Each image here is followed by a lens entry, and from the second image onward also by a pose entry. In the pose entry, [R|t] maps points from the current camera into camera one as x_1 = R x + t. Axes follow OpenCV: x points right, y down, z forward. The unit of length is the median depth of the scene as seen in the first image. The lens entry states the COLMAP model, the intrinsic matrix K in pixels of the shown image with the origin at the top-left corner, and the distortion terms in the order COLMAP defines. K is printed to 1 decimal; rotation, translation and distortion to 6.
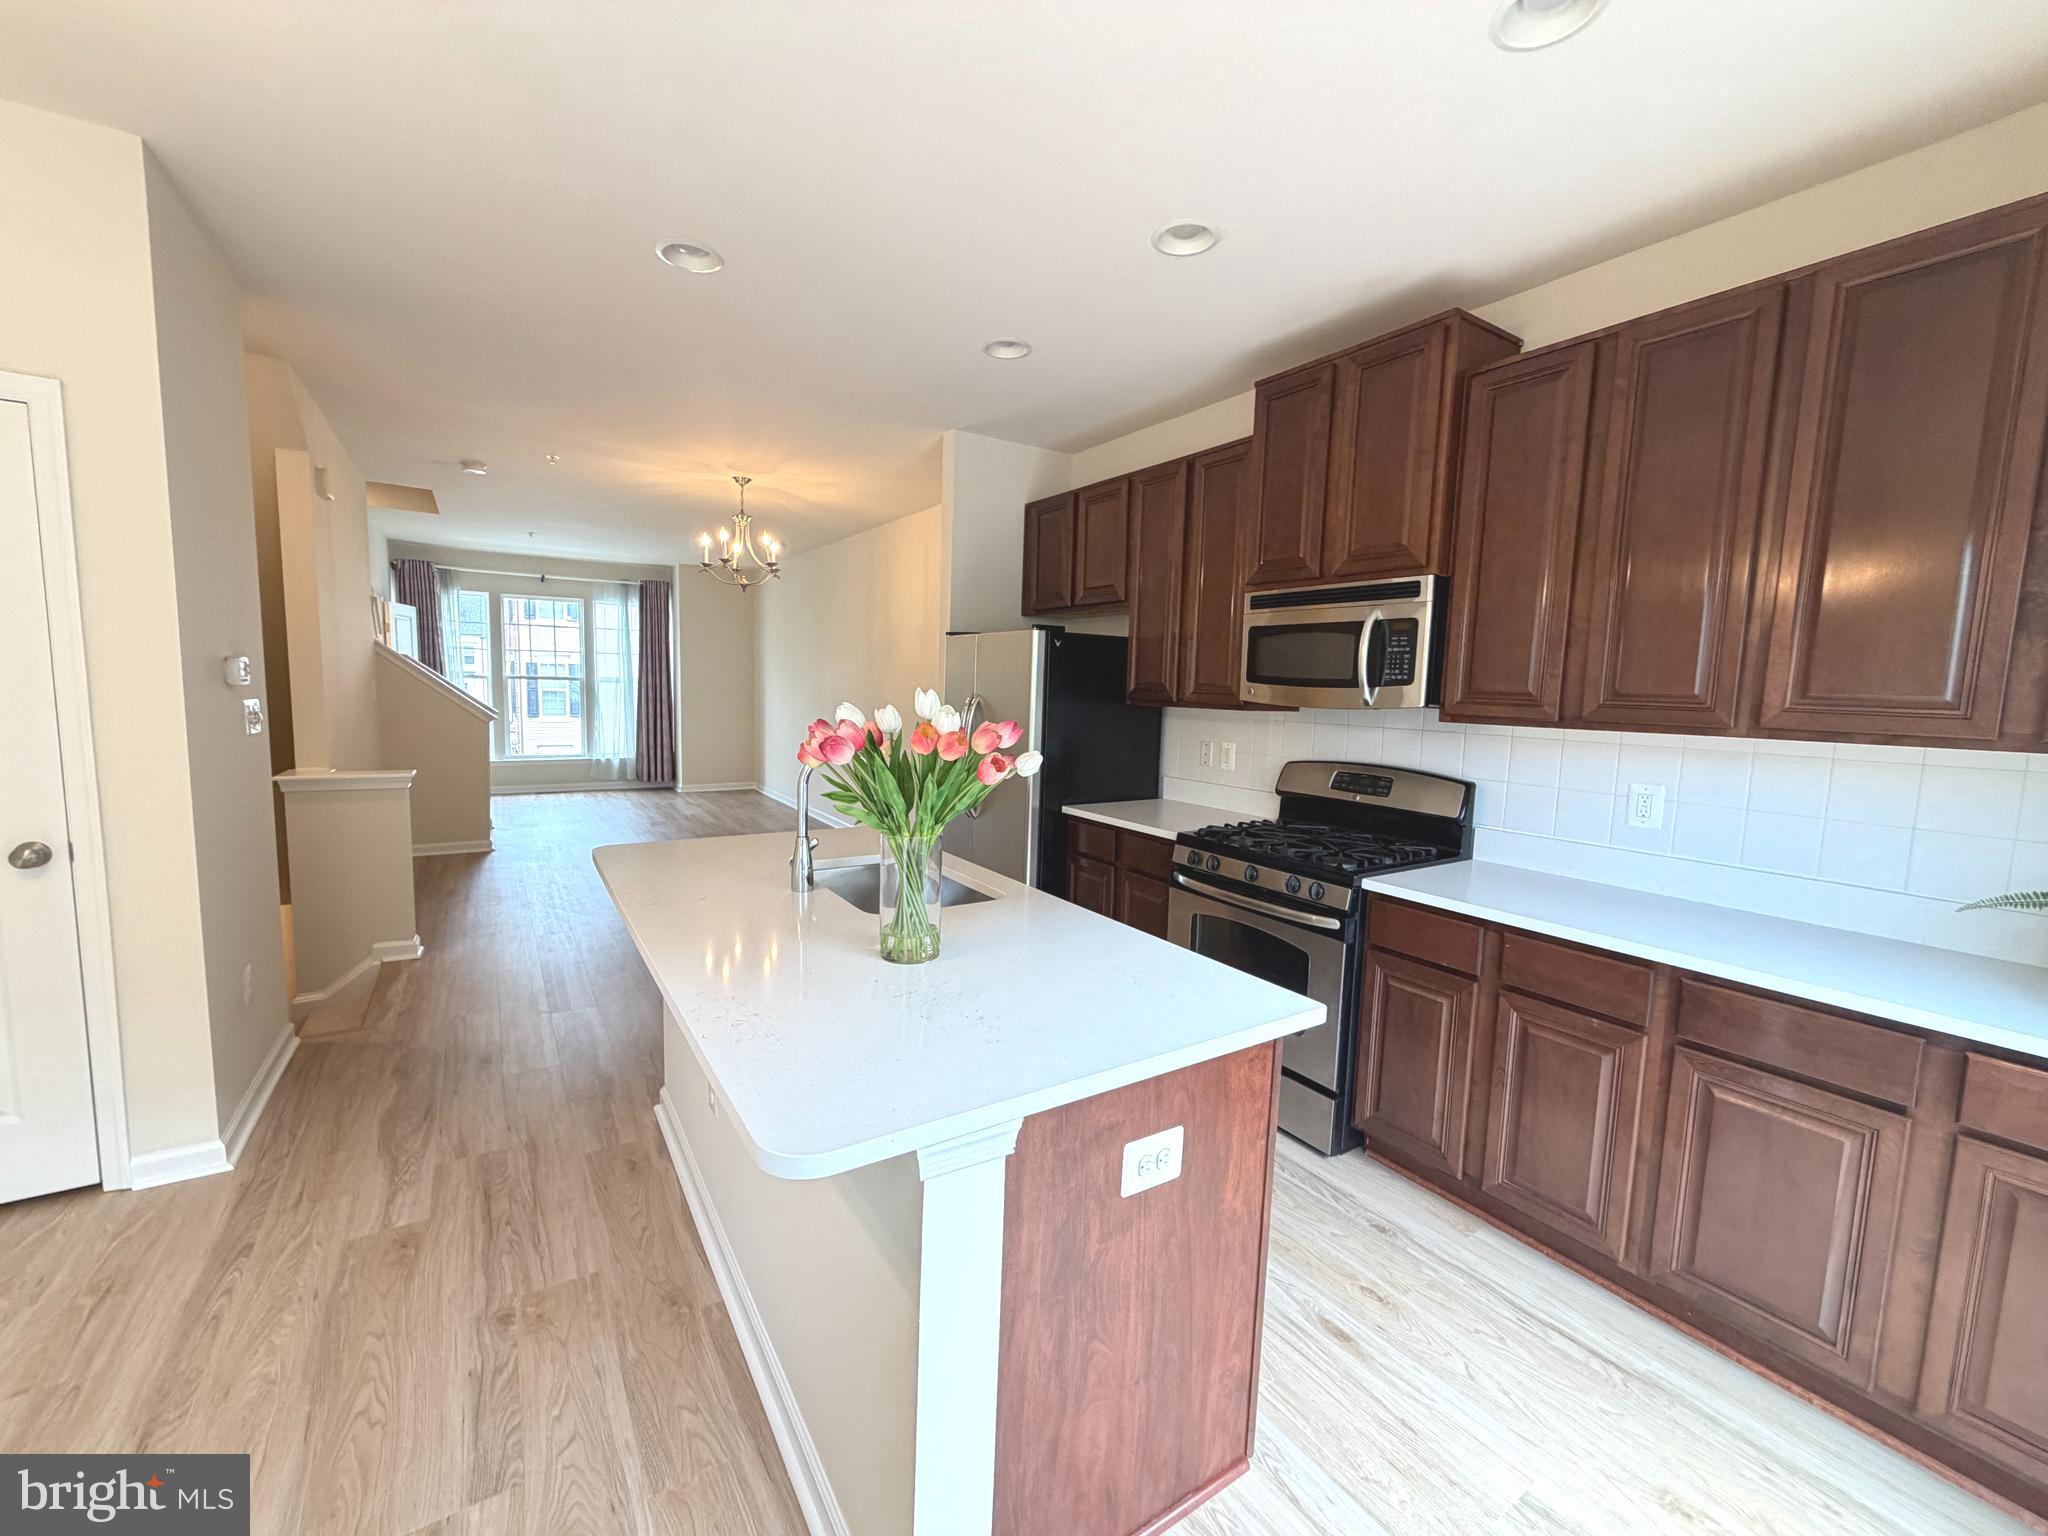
lens RADIAL K [[818.8, 0, 1019.0], [0, 818.8, 770.1], [0, 0, 1]] dist [-0.015319, 0.006833]
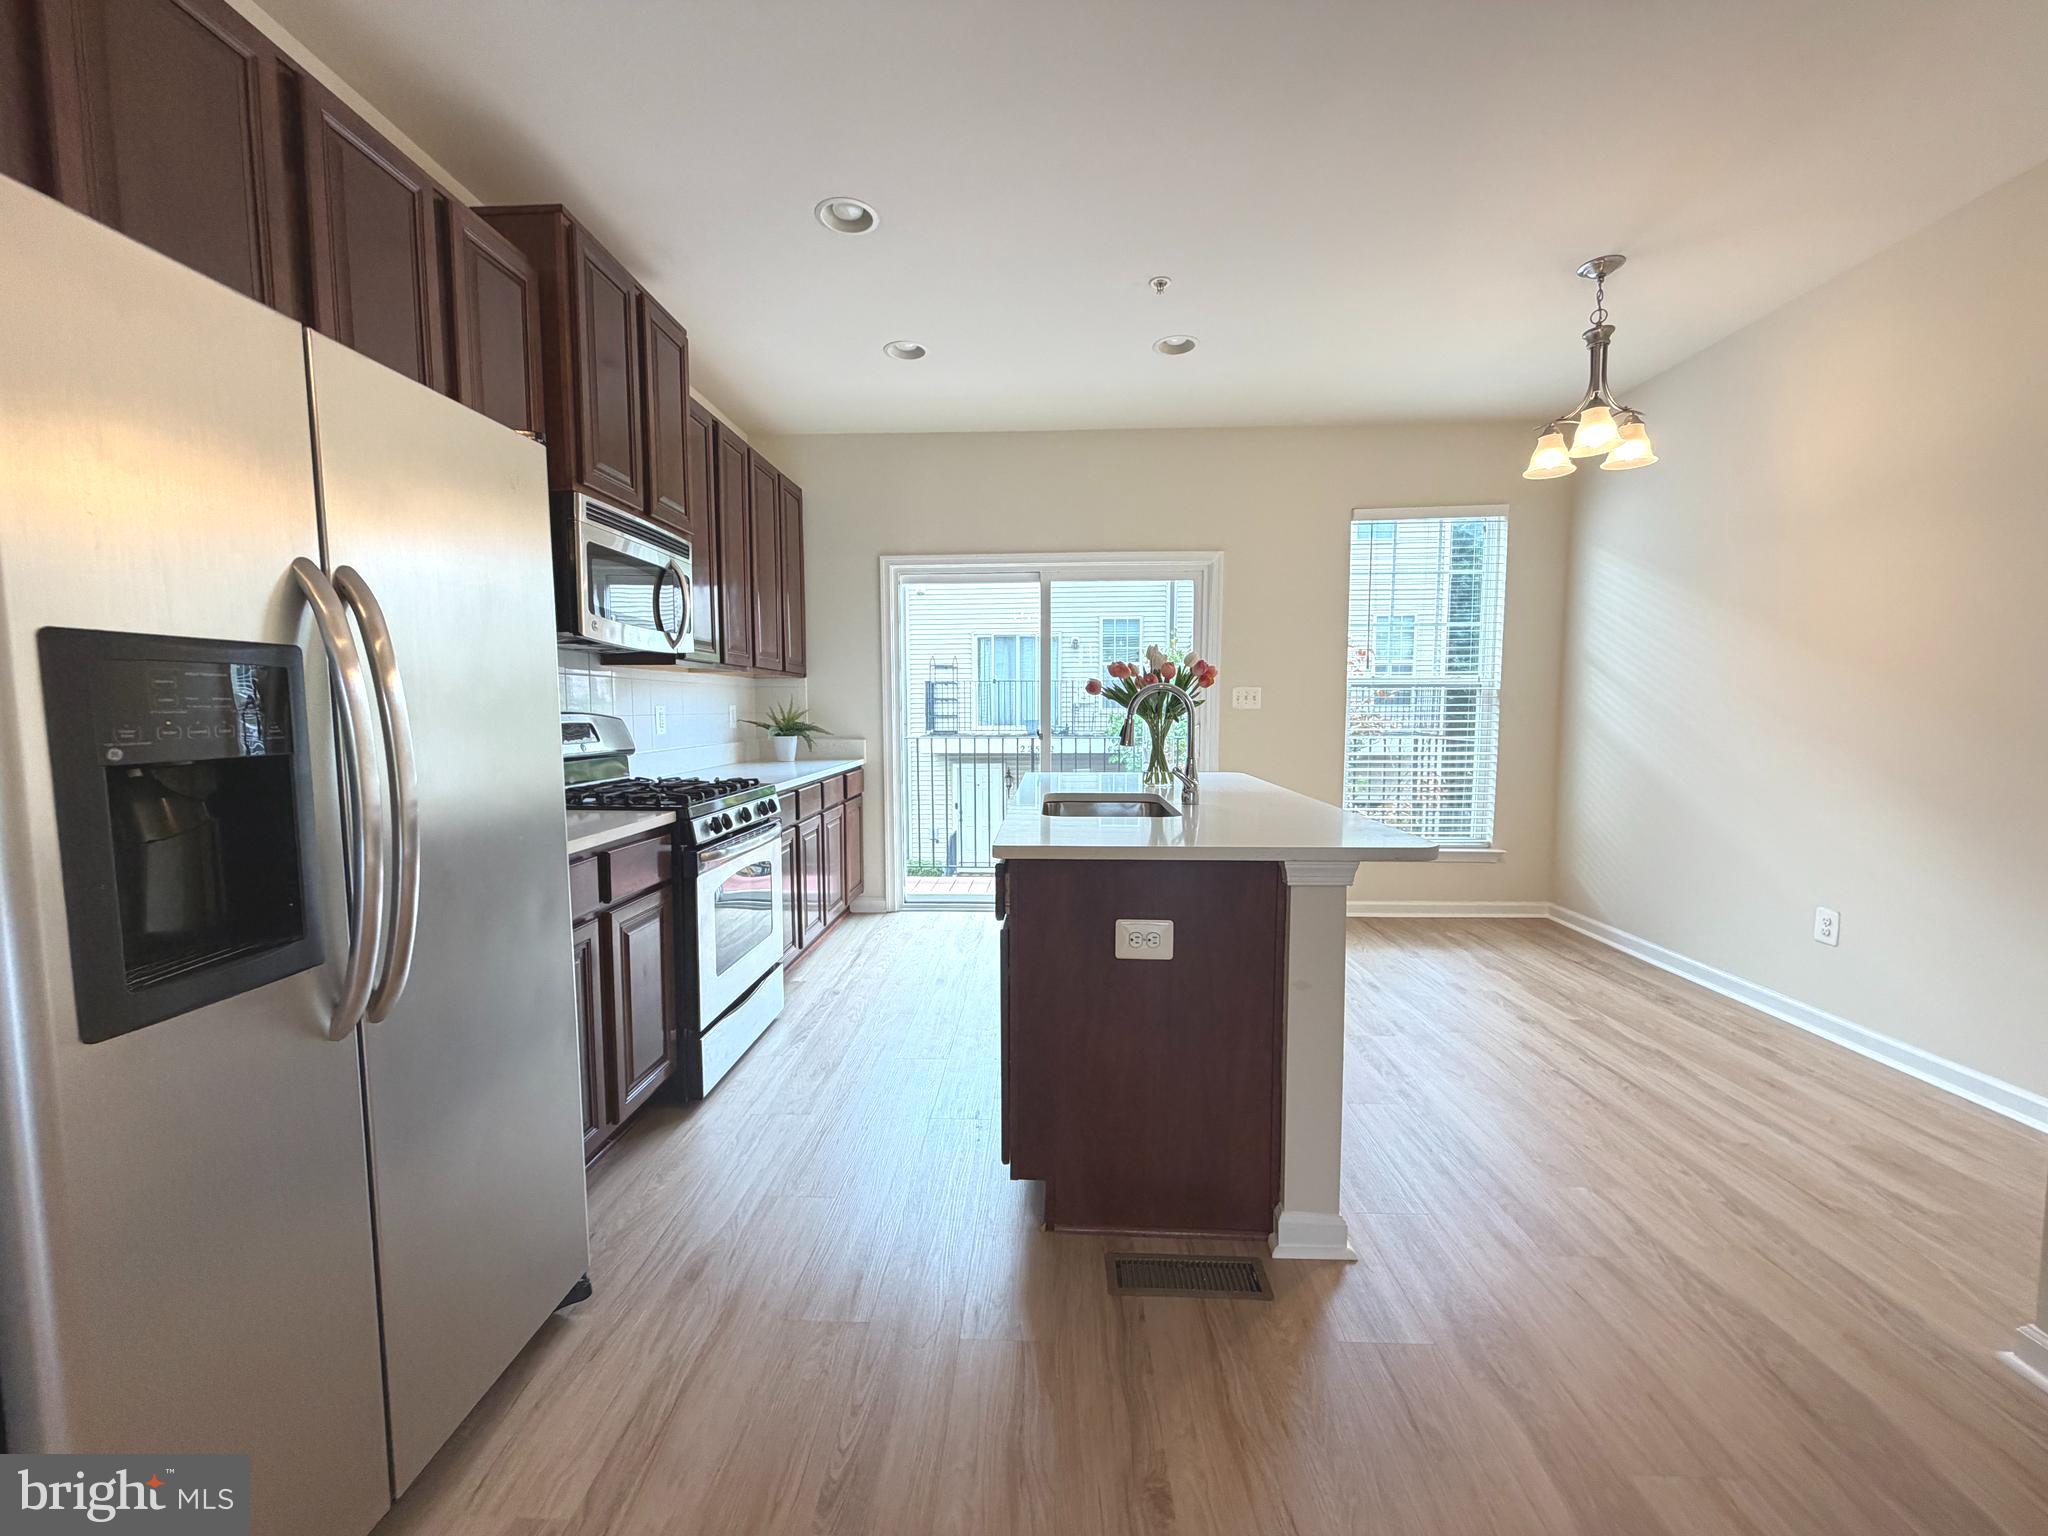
lens RADIAL K [[816.8, 0, 1016.5], [0, 816.8, 771.6], [0, 0, 1]] dist [0.000527, 0.000006]
pose [[-0.813243, -0.074774, 0.577100, -0.599983], [0.039397, 0.982360, 0.182801, -0.103968], [-0.580589, 0.171397, -0.795952, 1.683260]]
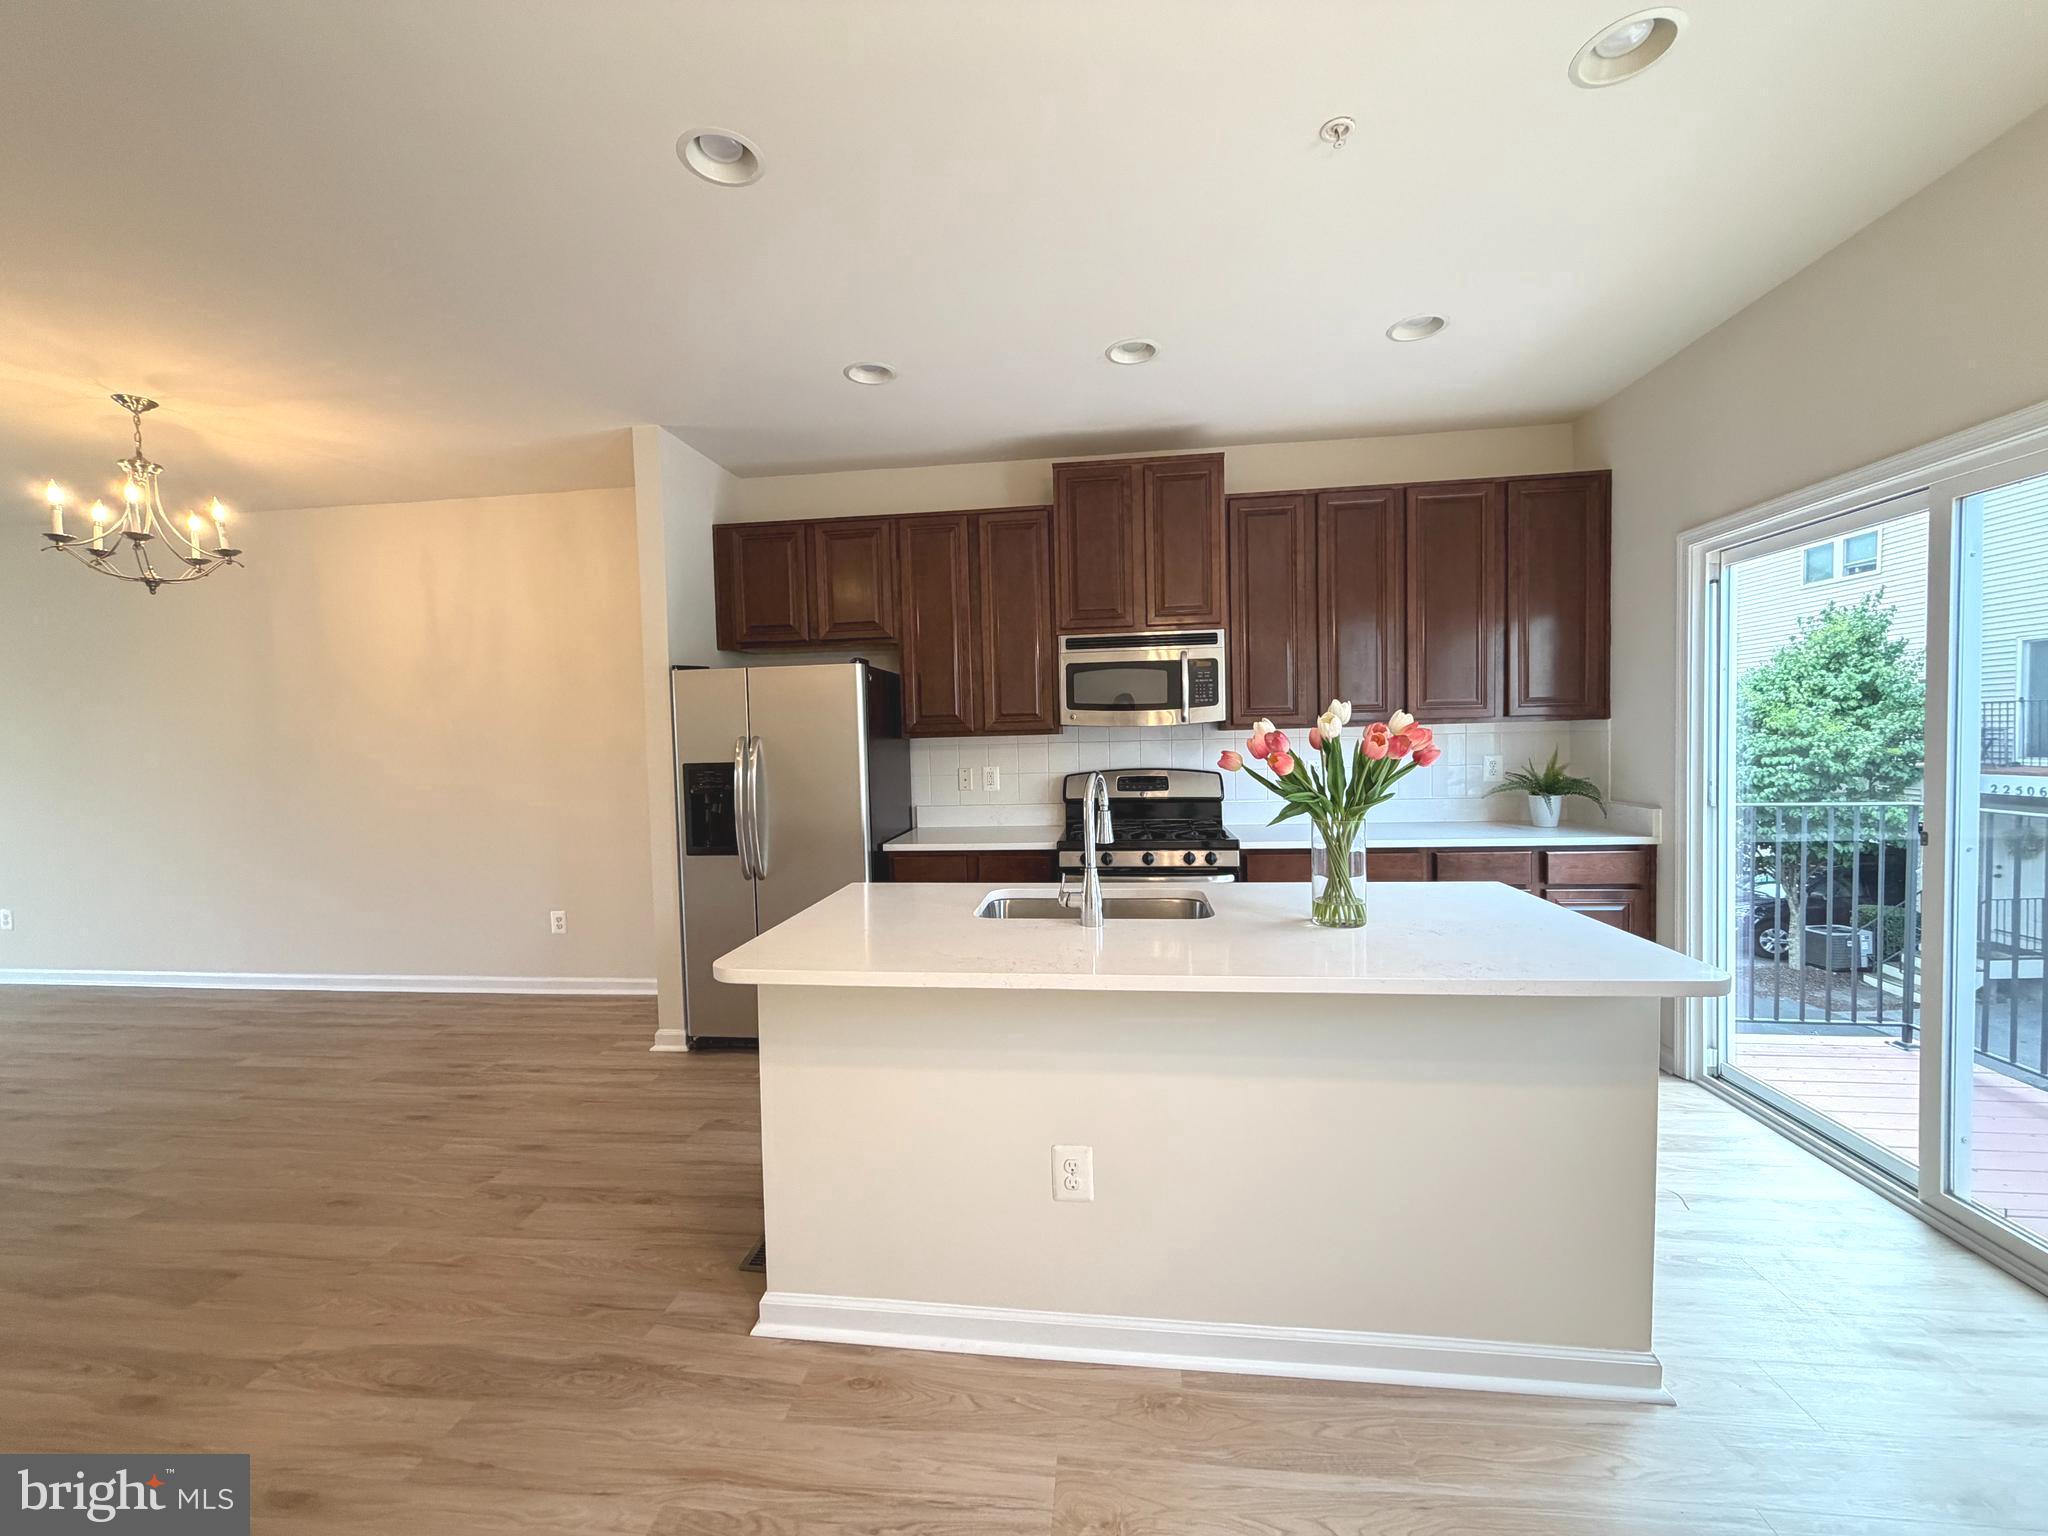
lens RADIAL K [[816.8, 0, 1016.5], [0, 816.8, 771.6], [0, 0, 1]] dist [0.000527, 0.000006]
pose [[0.640251, -0.081089, 0.763873, -0.829822], [0.123401, 0.992355, 0.001913, -0.034734], [-0.758189, 0.093038, 0.645363, 0.349523]]
